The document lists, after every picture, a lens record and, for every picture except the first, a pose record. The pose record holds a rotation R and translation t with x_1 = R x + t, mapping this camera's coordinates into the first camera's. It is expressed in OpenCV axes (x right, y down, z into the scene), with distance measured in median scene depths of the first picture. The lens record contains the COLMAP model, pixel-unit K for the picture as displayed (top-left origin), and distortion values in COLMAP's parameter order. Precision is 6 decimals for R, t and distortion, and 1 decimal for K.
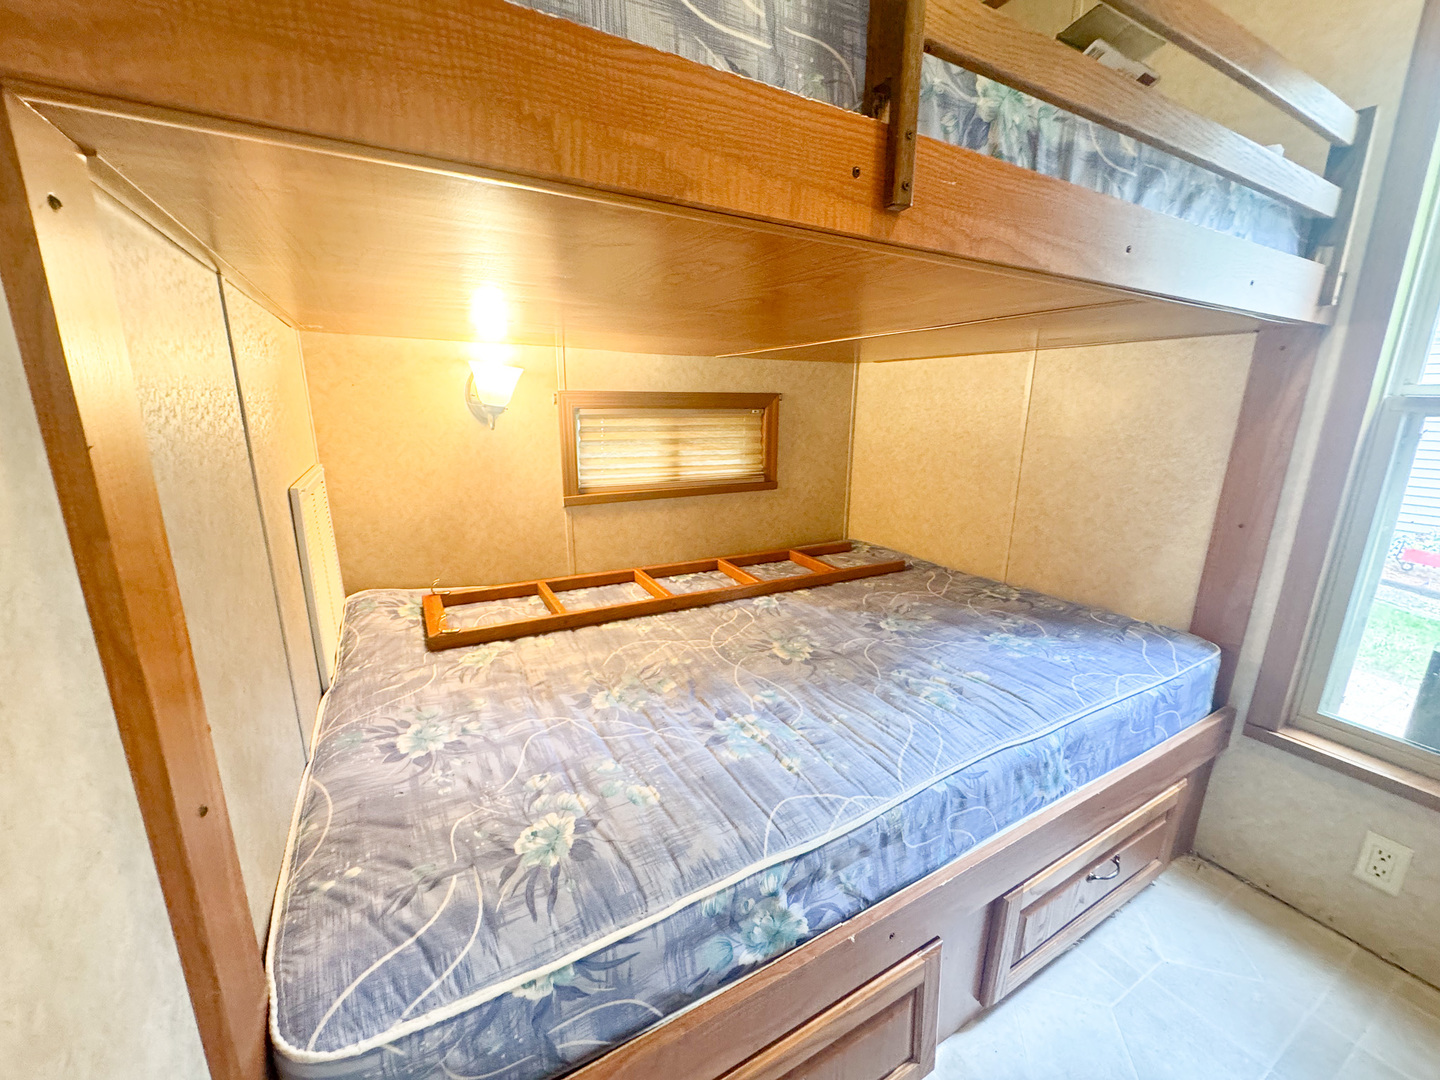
lens RADIAL K [[576.3, 0, 720.0], [0, 576.3, 540.3], [0, 0, 1]] dist [-0.000617, -0.000270]
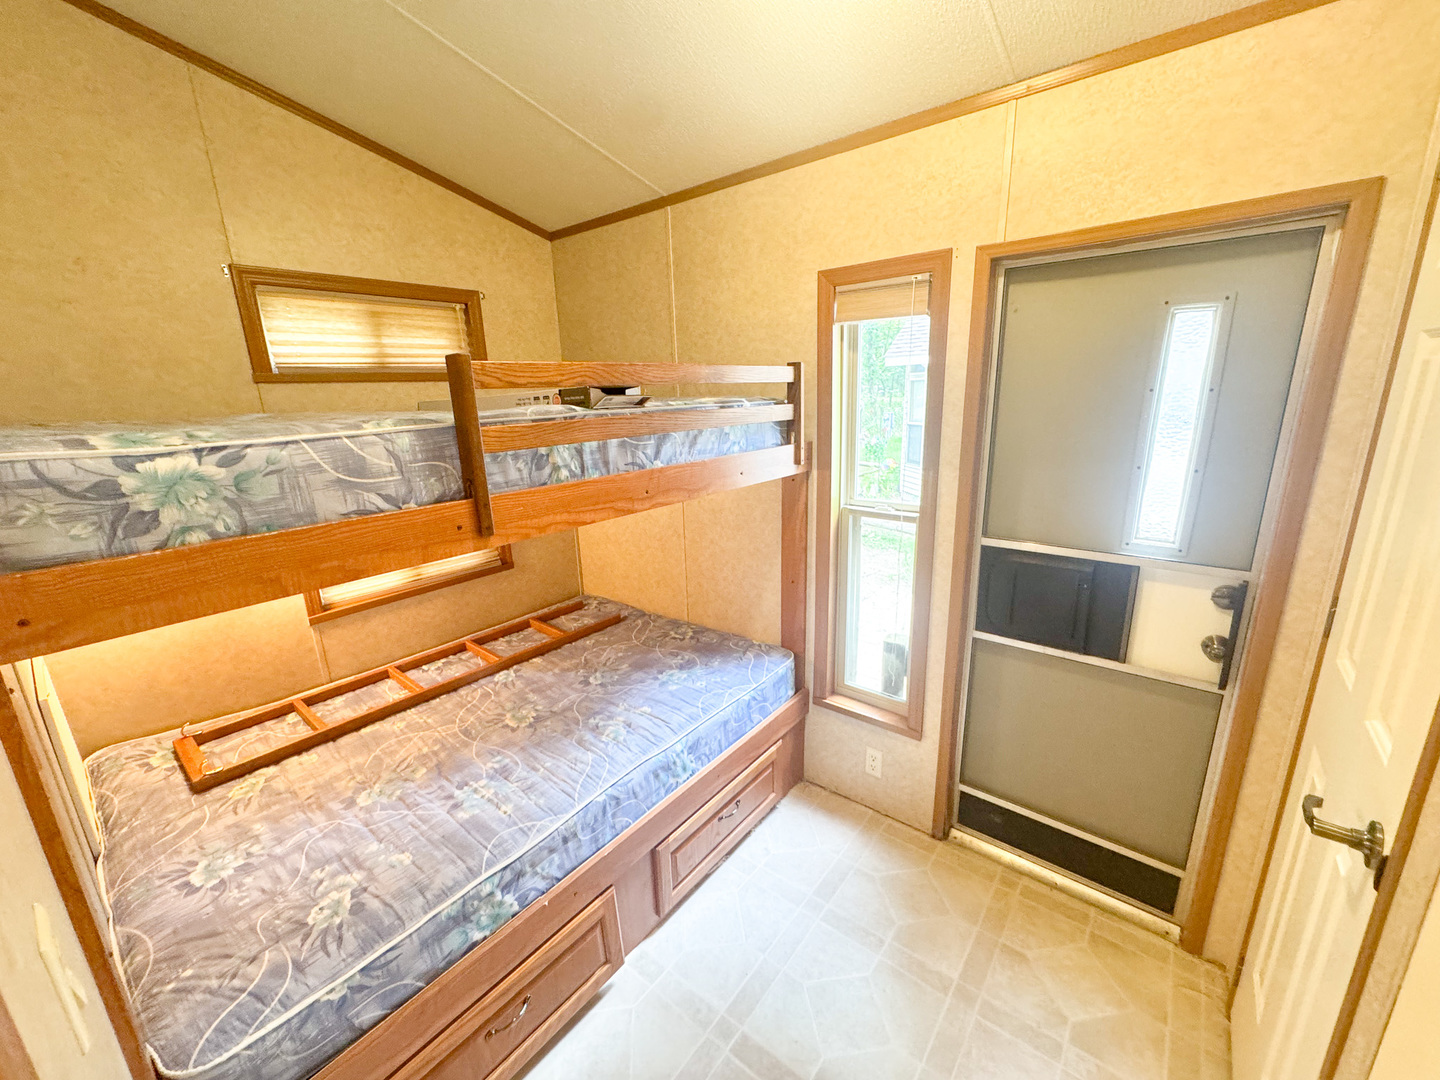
lens RADIAL K [[576.3, 0, 718.8], [0, 576.3, 539.5], [0, 0, 1]] dist [-0.000617, -0.000270]
pose [[0.930128, -0.130346, 0.343326, 0.191383], [0.127518, 0.991355, 0.030907, -0.274101], [-0.344386, 0.015032, 0.938708, -0.594119]]
